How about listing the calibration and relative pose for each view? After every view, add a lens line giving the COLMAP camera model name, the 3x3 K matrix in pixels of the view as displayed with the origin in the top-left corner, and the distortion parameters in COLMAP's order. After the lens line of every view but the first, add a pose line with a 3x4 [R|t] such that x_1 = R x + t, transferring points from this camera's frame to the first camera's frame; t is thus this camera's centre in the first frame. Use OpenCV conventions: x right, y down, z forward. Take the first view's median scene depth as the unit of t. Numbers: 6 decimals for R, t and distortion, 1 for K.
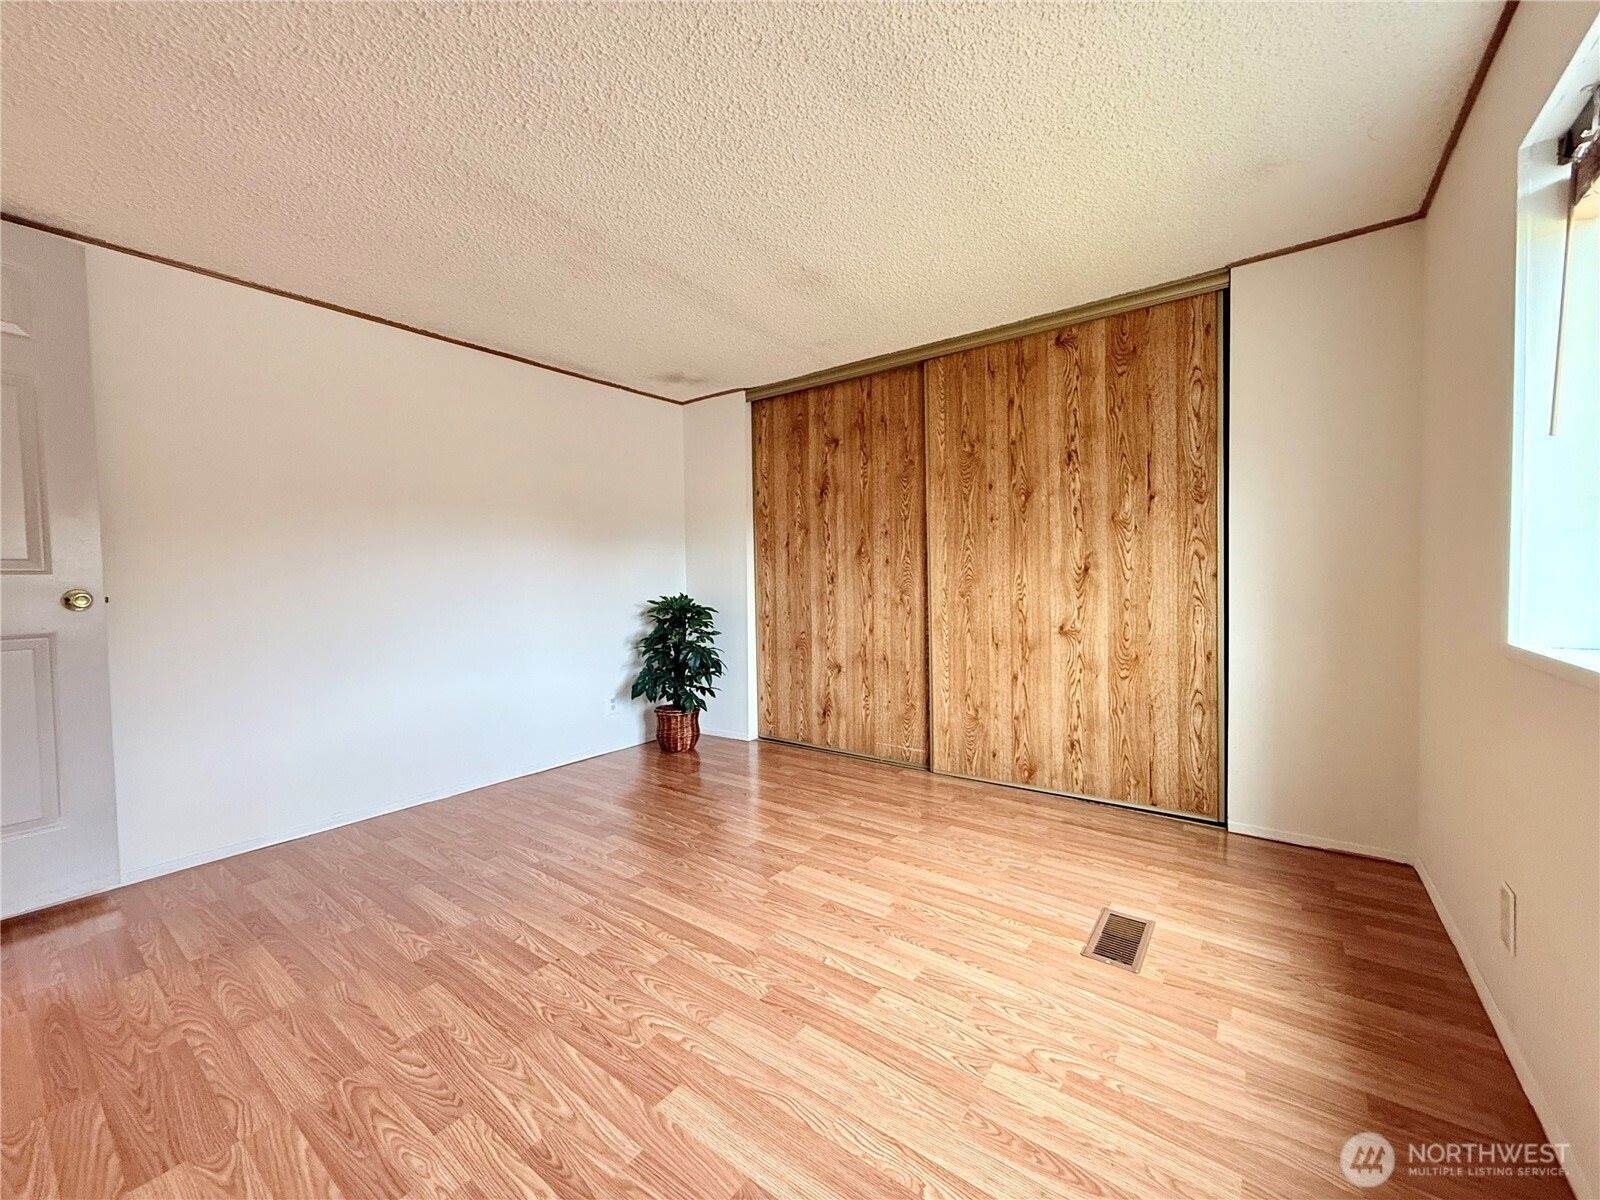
lens RADIAL K [[635.7, 0, 794.5], [0, 635.7, 599.5], [0, 0, 1]] dist [-0.000053, -0.000145]
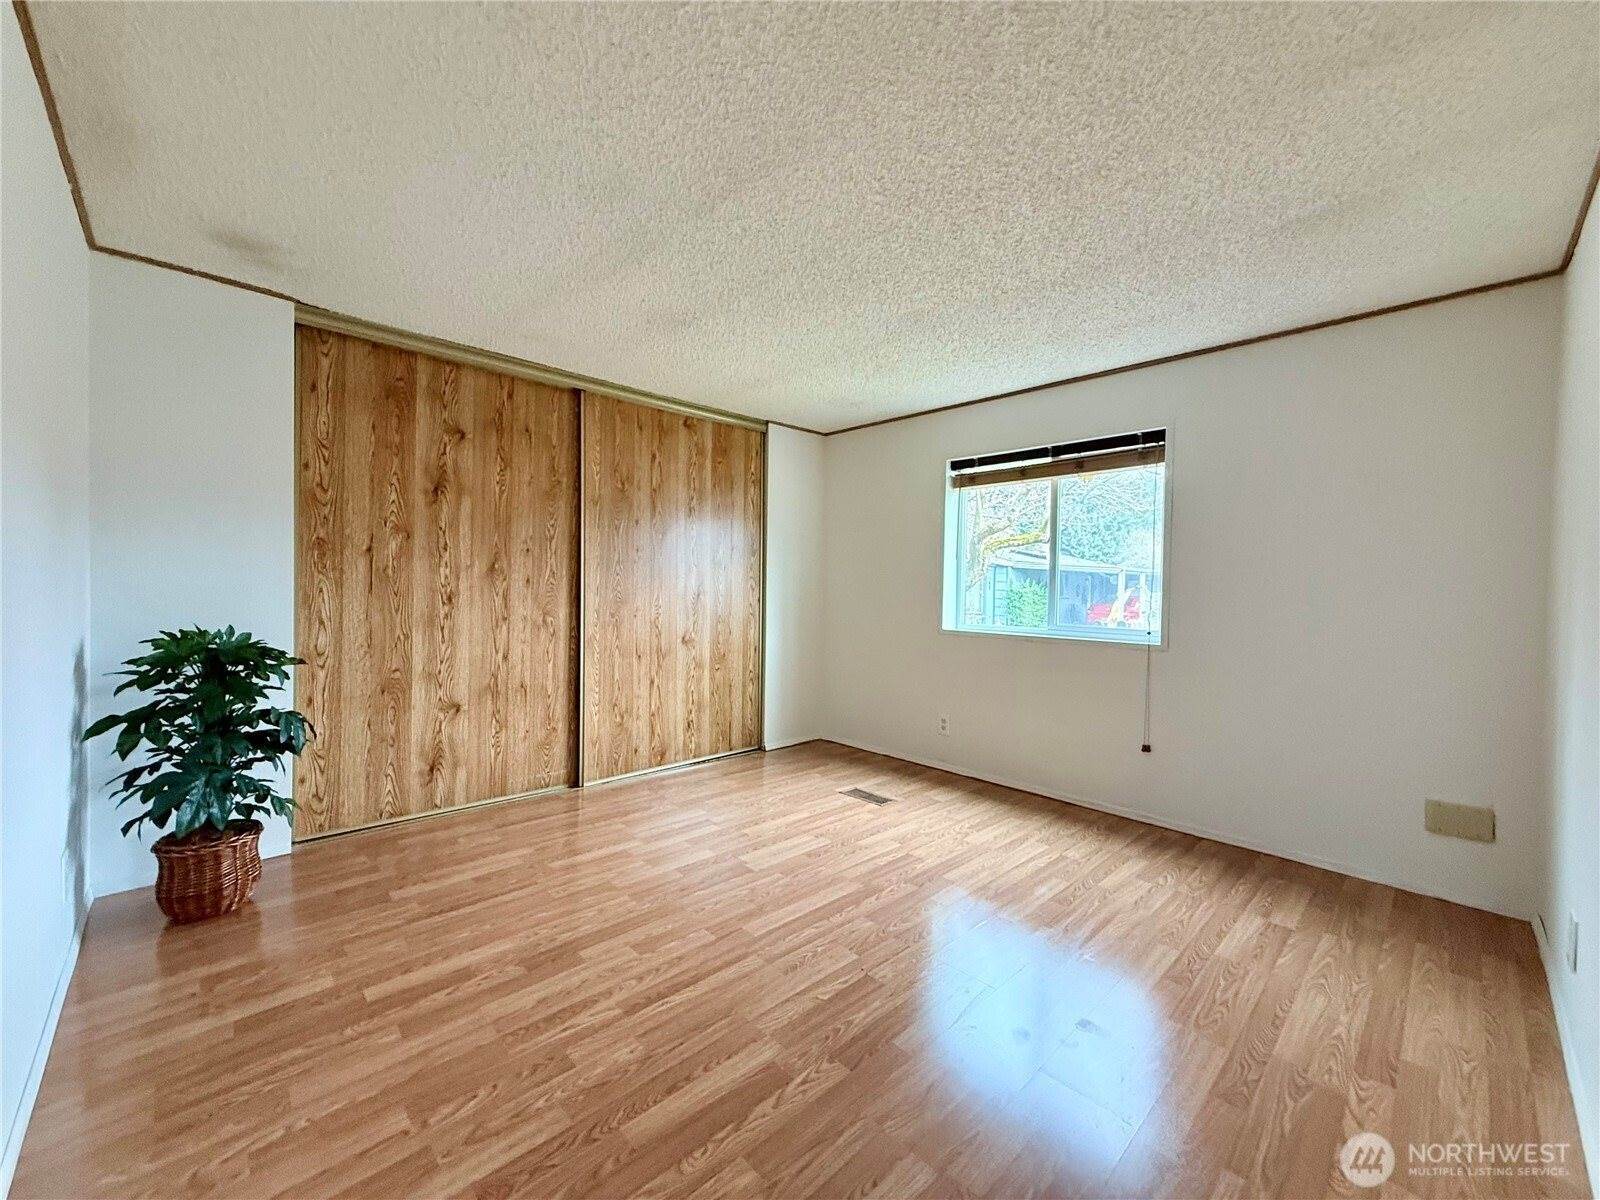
lens RADIAL K [[635.7, 0, 797.9], [0, 635.7, 598.4], [0, 0, 1]] dist [-0.000053, -0.000145]
pose [[0.166952, 0.001728, 0.985963, -0.721464], [0.013657, 0.999898, -0.004065, -0.025490], [-0.985870, 0.014144, 0.166912, 0.461115]]
